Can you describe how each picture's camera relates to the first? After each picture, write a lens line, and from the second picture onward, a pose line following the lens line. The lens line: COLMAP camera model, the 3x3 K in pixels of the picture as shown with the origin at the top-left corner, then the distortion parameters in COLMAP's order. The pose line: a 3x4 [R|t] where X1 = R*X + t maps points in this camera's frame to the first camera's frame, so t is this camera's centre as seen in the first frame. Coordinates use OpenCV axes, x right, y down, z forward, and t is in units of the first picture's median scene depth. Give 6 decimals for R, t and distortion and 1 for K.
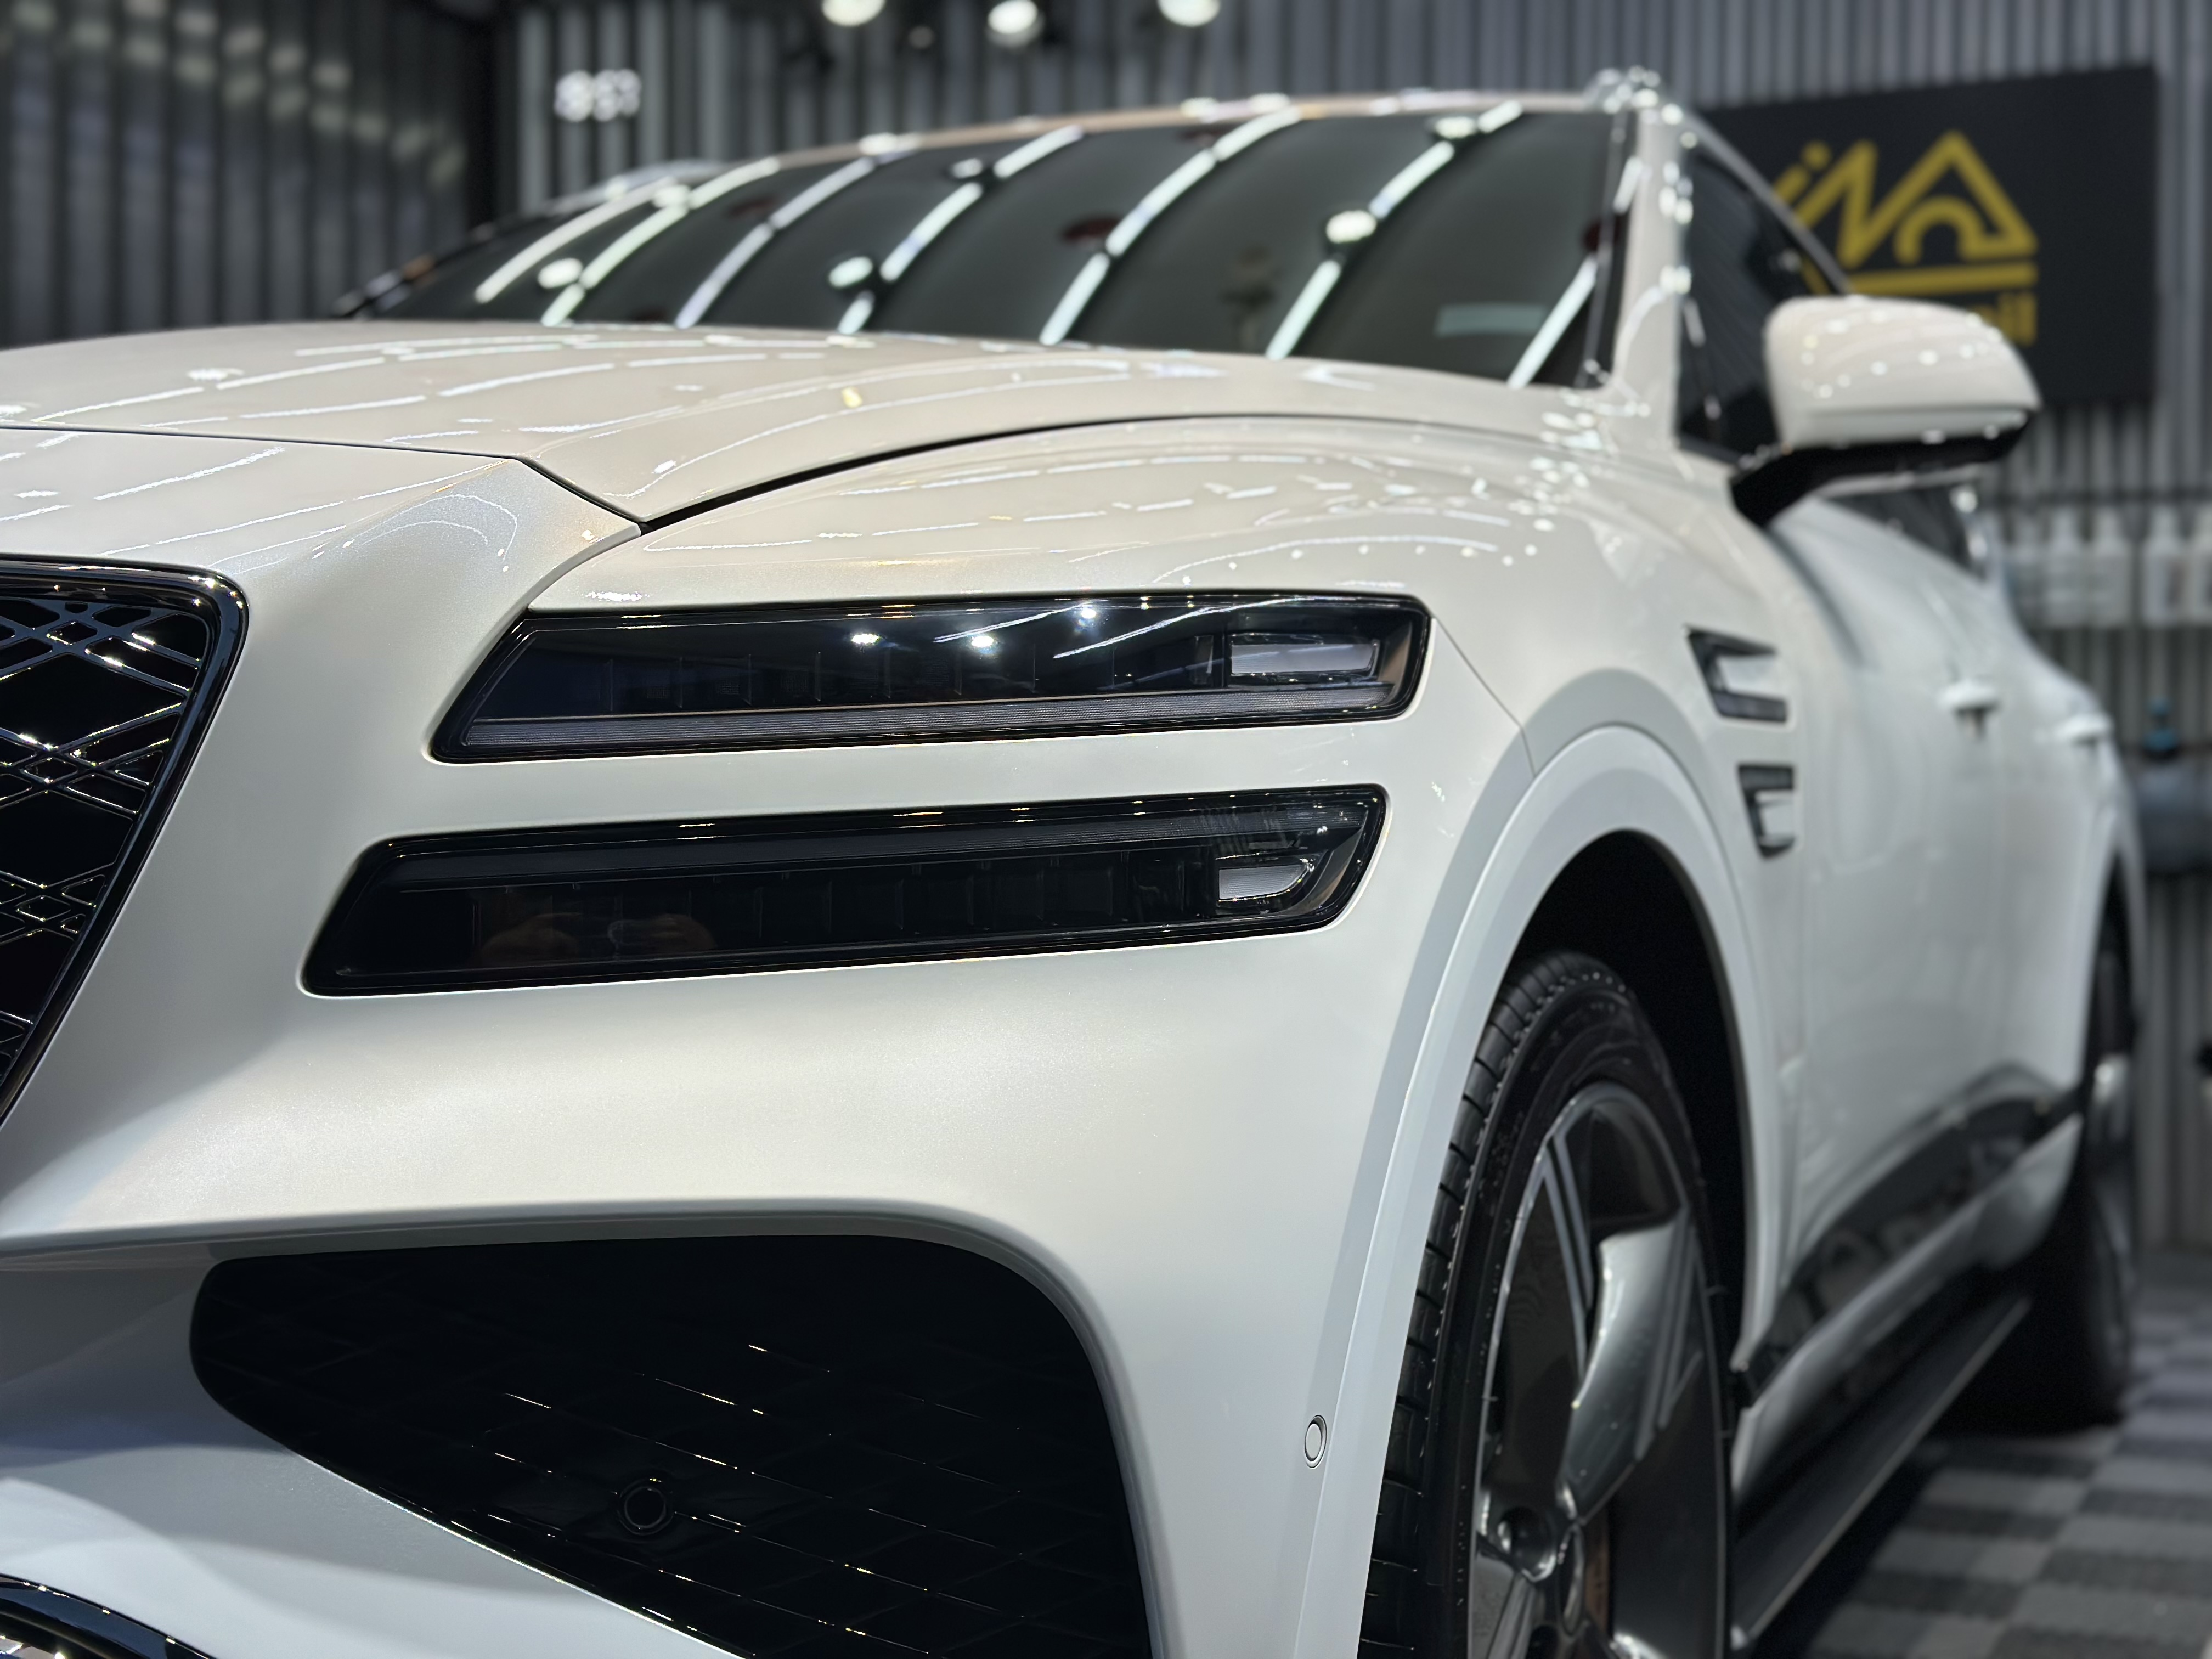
lens RADIAL K [[3163.4, 0, 1183.1], [0, 3163.4, 827.7], [0, 0, 1]] dist [0.088399, -0.046897]
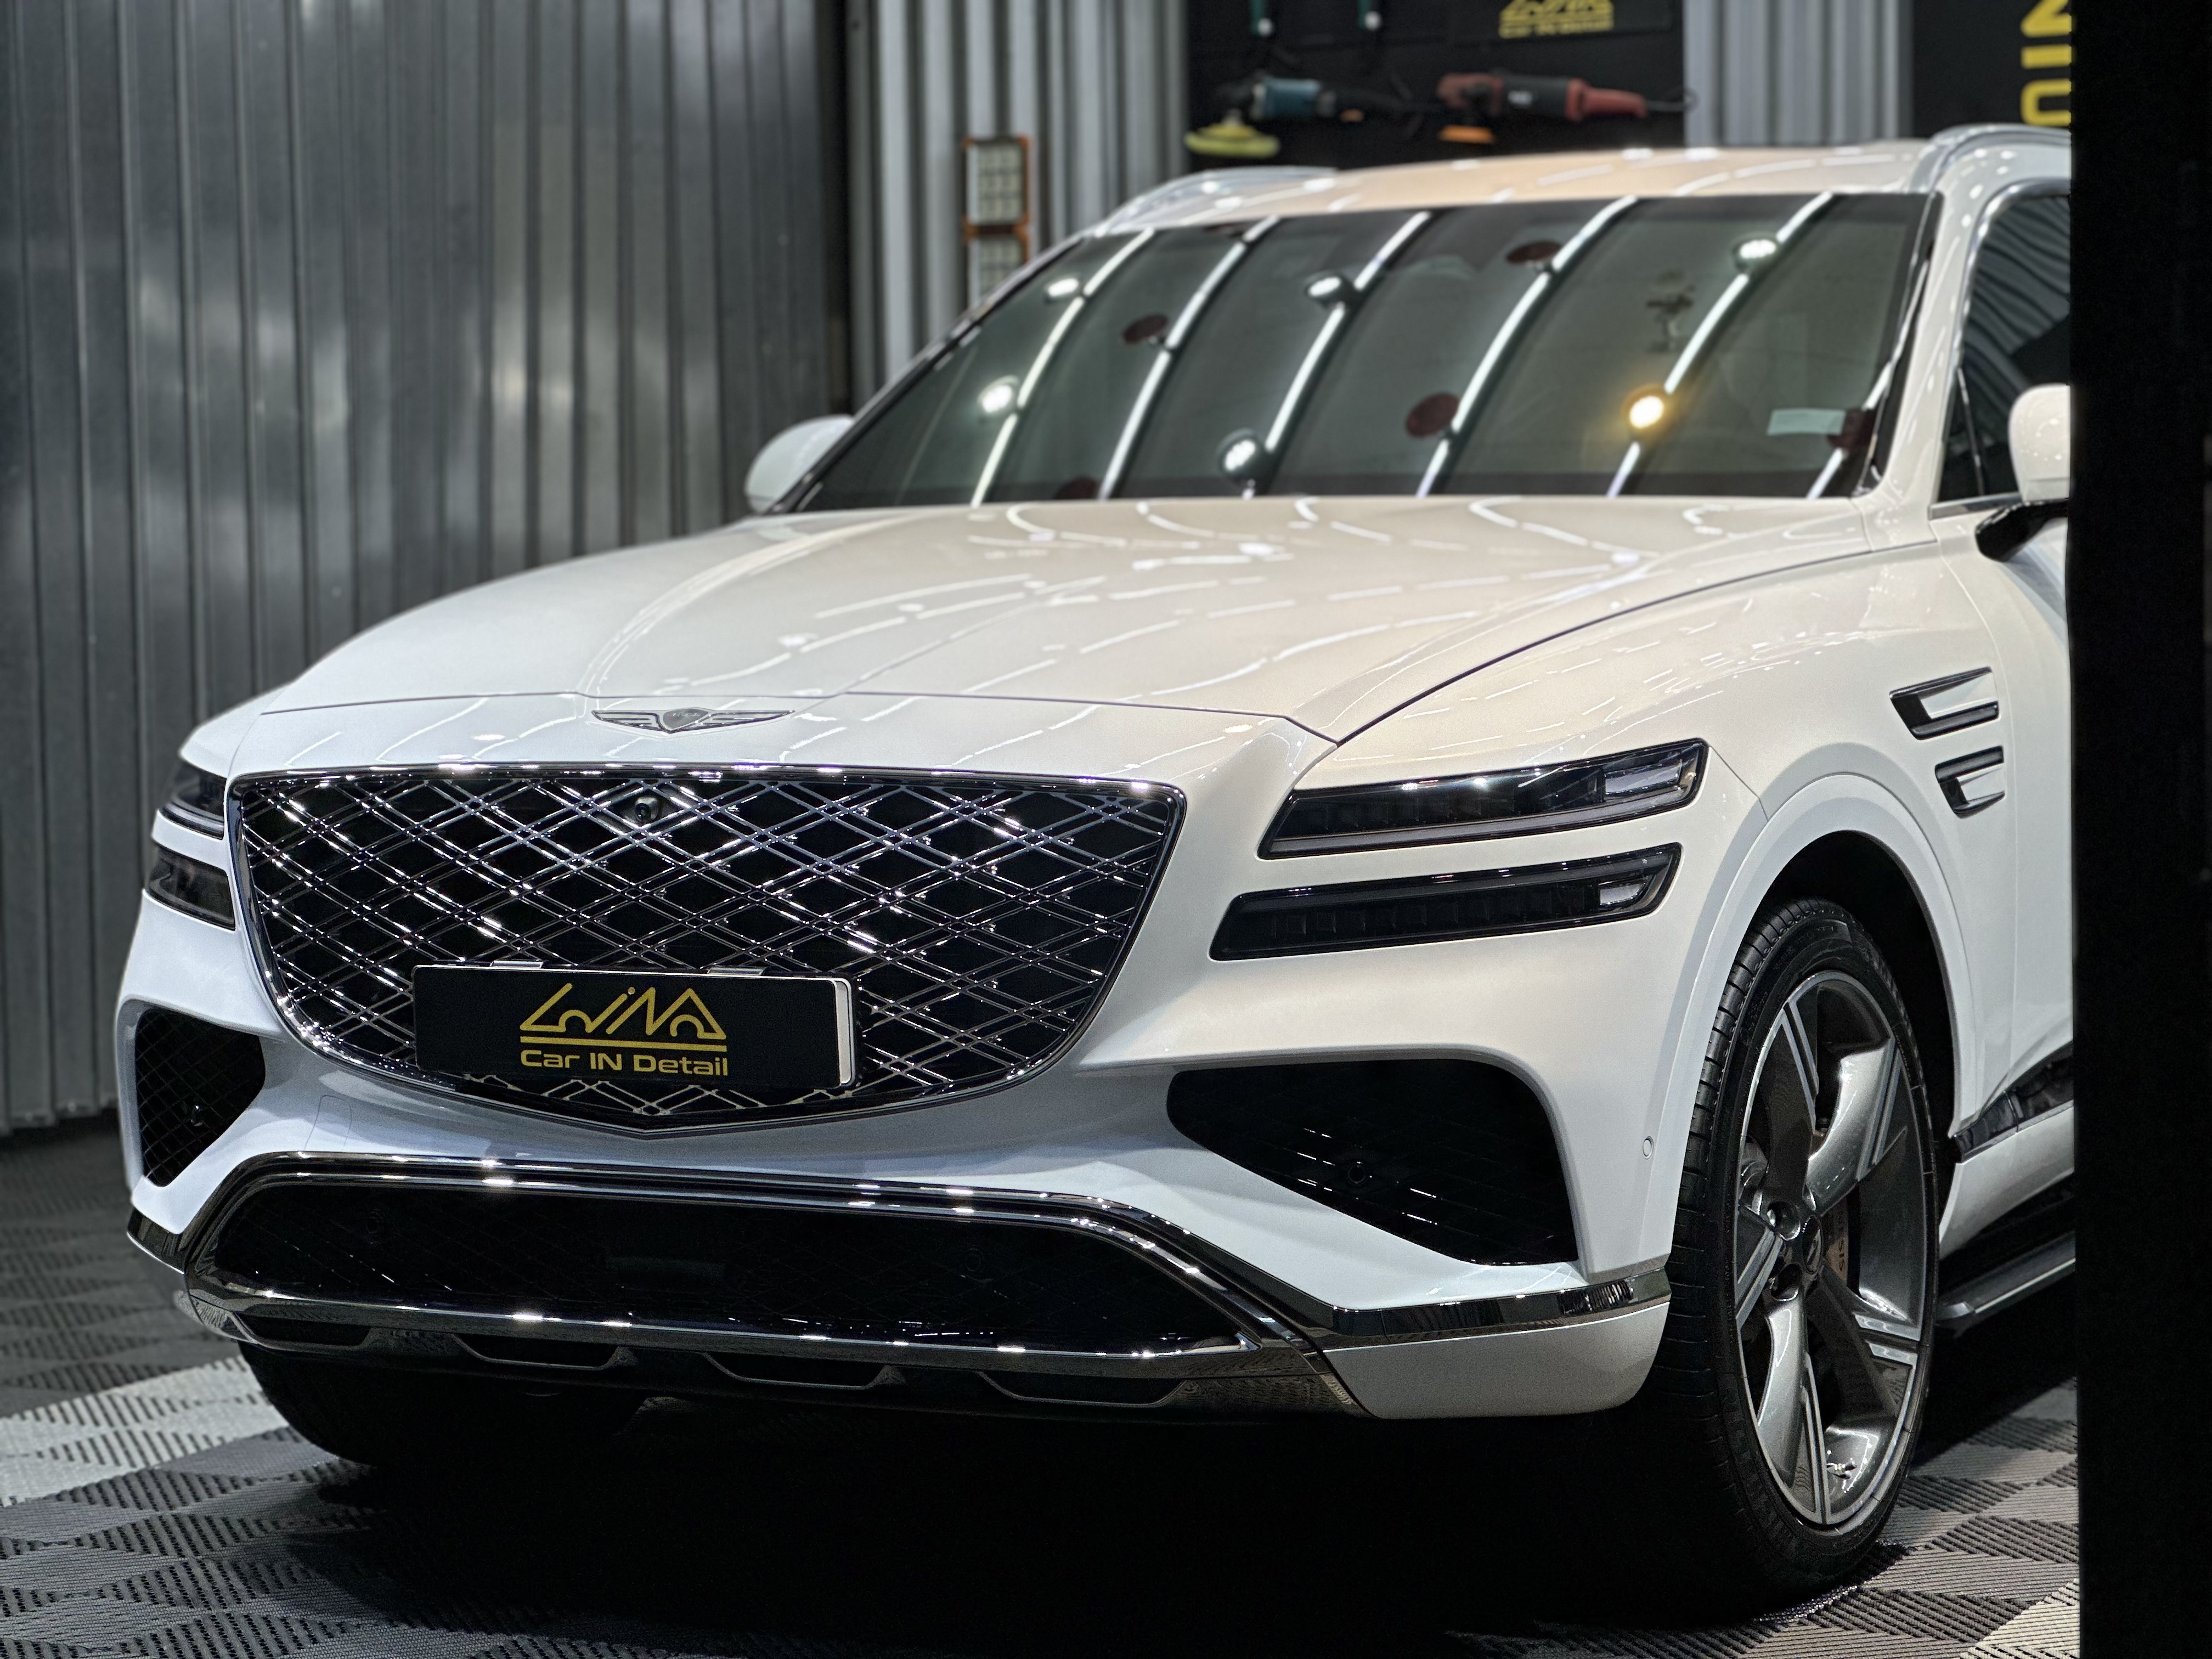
lens RADIAL K [[4869.6, 0, 1106.0], [0, 4869.6, 829.5], [0, 0, 1]] dist [-0.178740, 5.506292]
pose [[0.993409, -0.018100, -0.113183, 0.037697], [0.026838, 0.996734, 0.076164, -0.207225], [0.111435, -0.078700, 0.990651, -1.665798]]
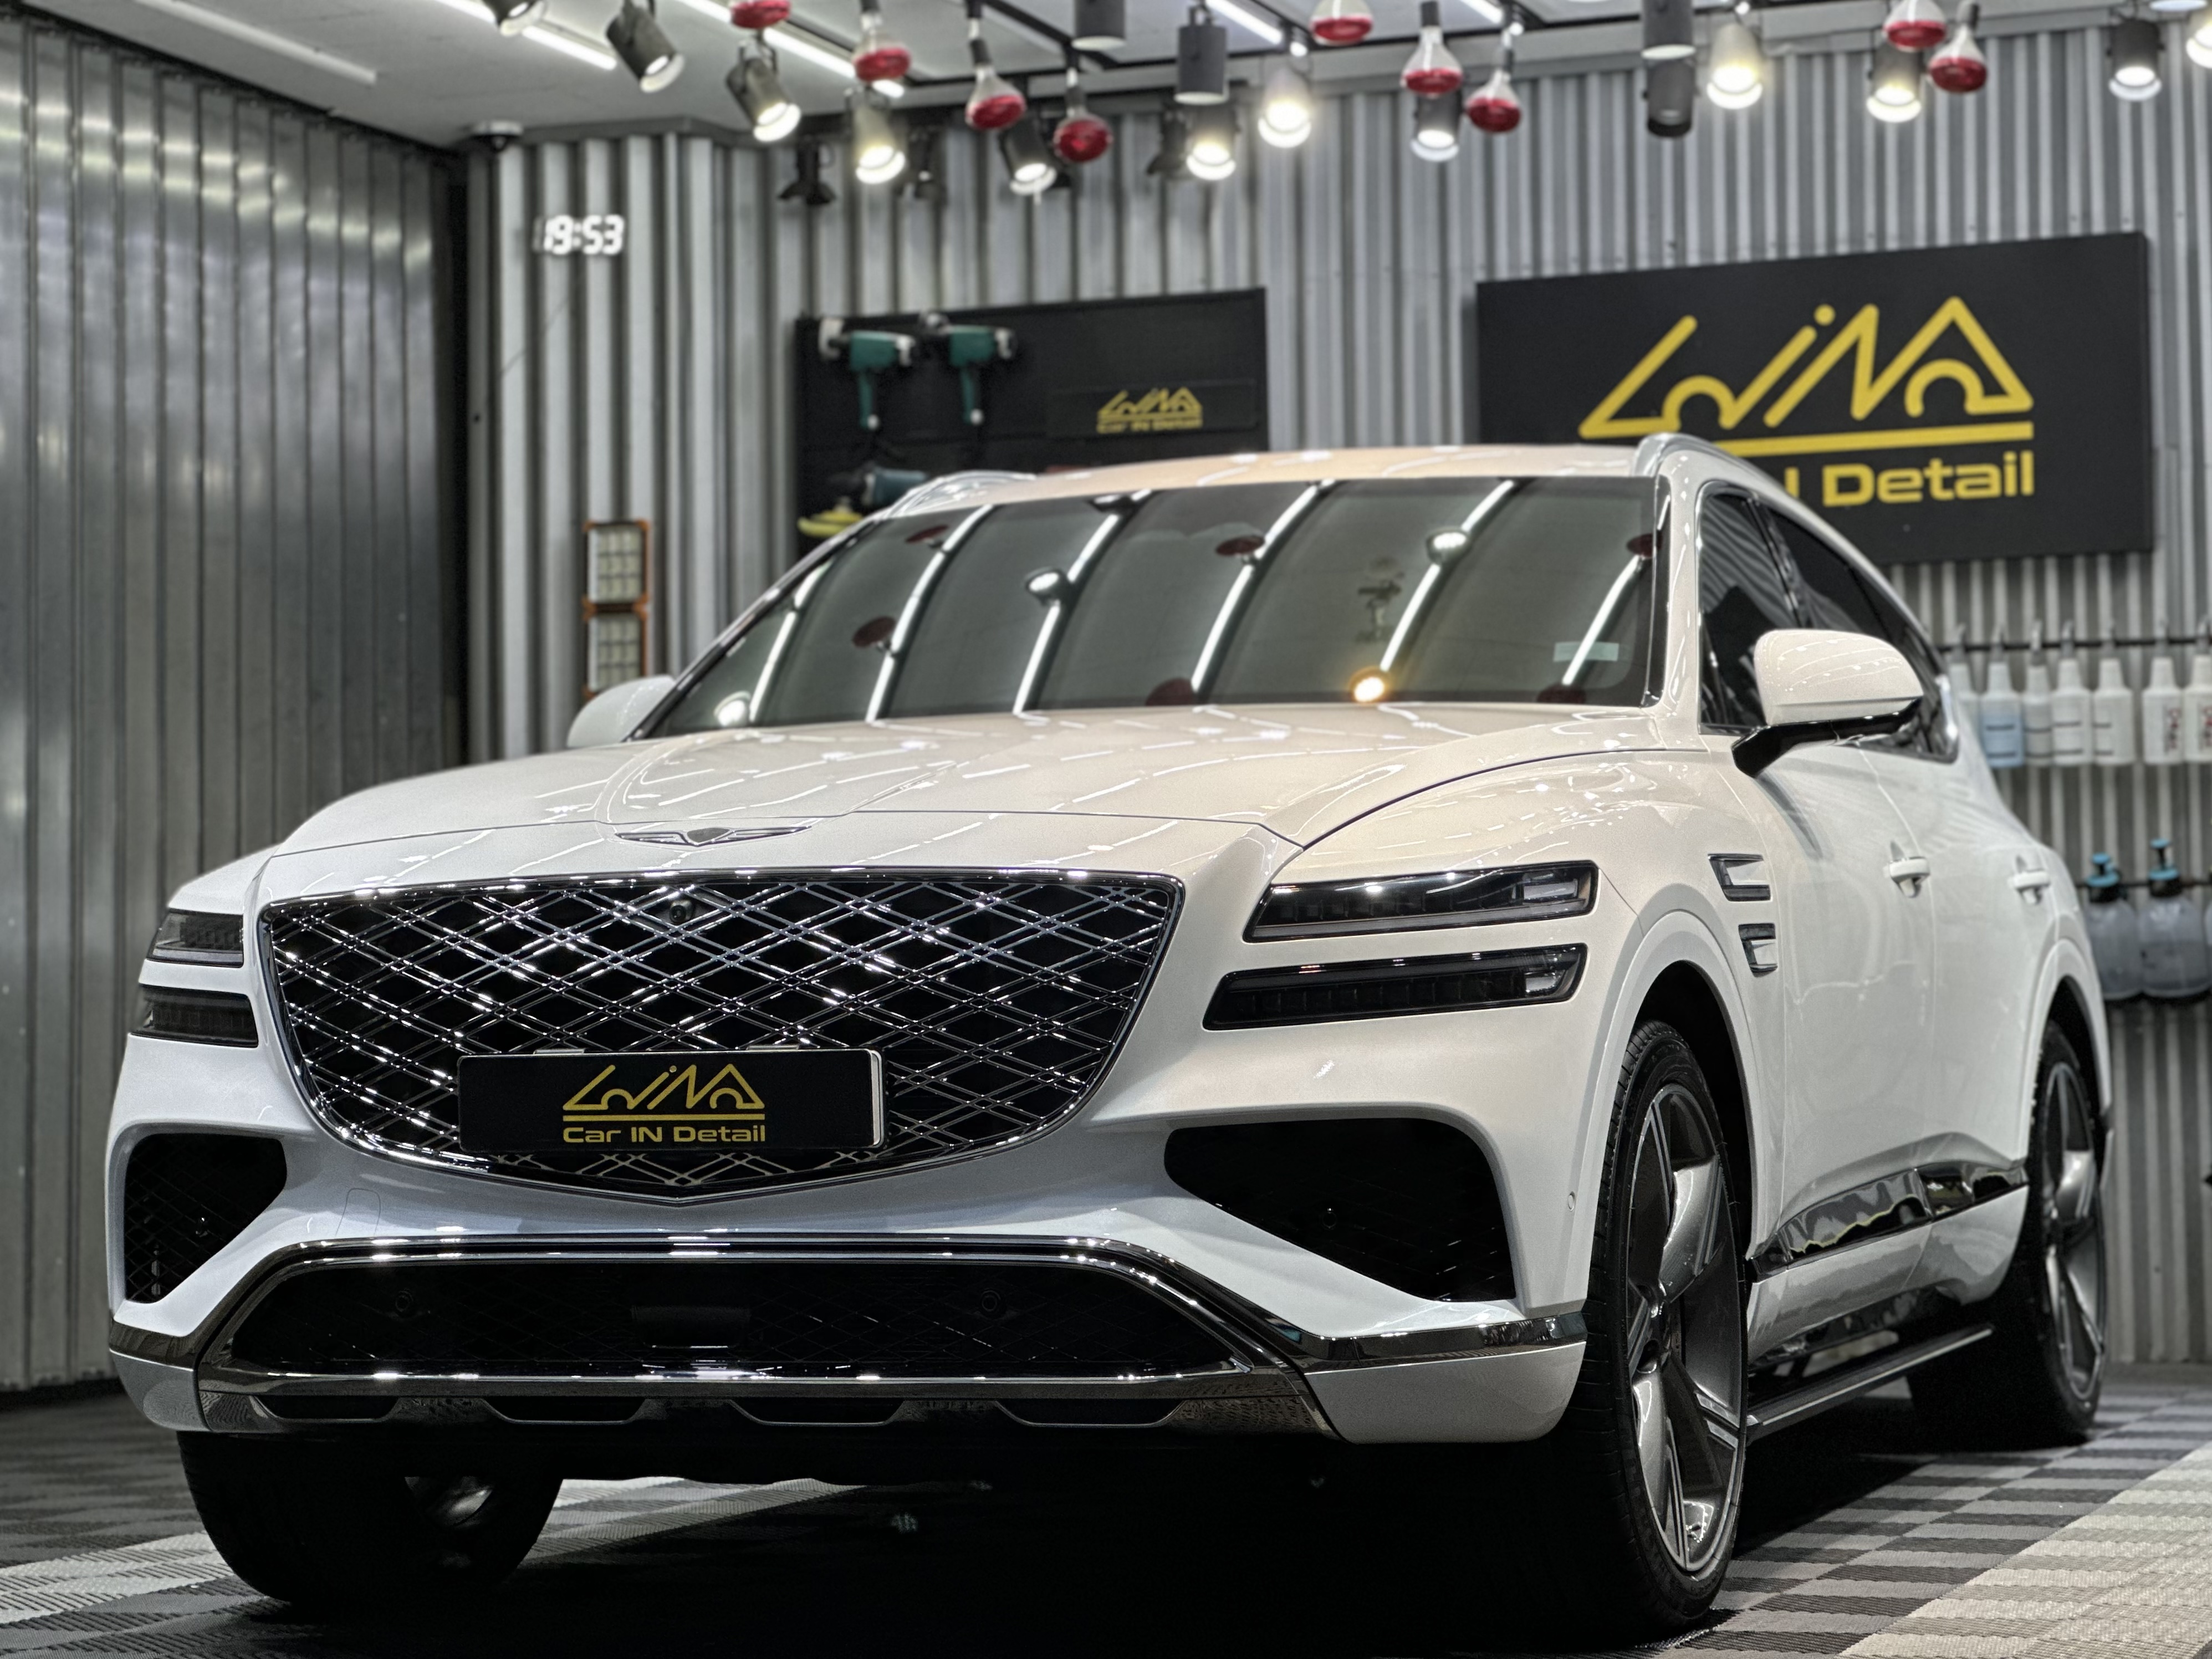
lens RADIAL K [[4869.8, 0, 1106.0], [0, 4869.8, 829.5], [0, 0, 1]] dist [-0.178740, 5.506292]
pose [[0.999290, -0.020391, 0.031674, -0.312627], [0.021435, 0.999227, -0.032953, 0.010746], [-0.030978, 0.033609, 0.998955, -2.014895]]
